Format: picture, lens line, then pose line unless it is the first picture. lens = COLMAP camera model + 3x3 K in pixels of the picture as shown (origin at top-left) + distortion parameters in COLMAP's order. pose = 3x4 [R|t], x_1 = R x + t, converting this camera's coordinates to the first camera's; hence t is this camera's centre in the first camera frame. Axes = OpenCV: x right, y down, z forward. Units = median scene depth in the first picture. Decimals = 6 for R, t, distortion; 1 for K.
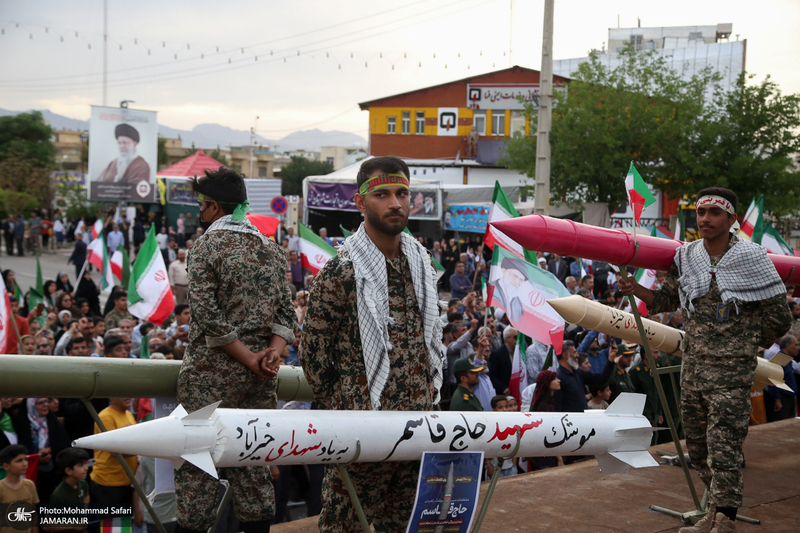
lens RADIAL K [[1074.1, 0, 401.0], [0, 1074.1, 265.5], [0, 0, 1]] dist [0.149311, 0.000000]
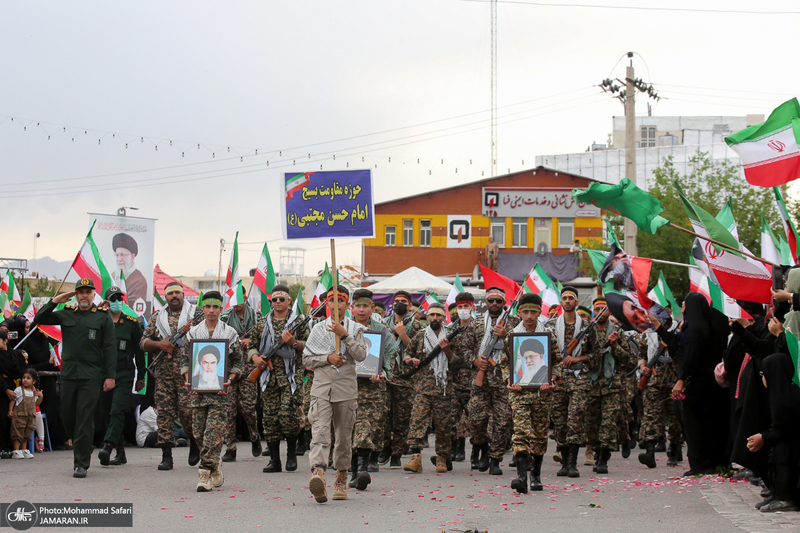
lens RADIAL K [[1873.4, 0, 400.3], [0, 1873.4, 268.0], [0, 0, 1]] dist [-0.237390, 0.000000]
pose [[0.993754, -0.001786, 0.111577, -0.195393], [0.015118, 0.992808, -0.118761, 0.078280], [-0.110562, 0.119706, 0.986634, -0.498908]]
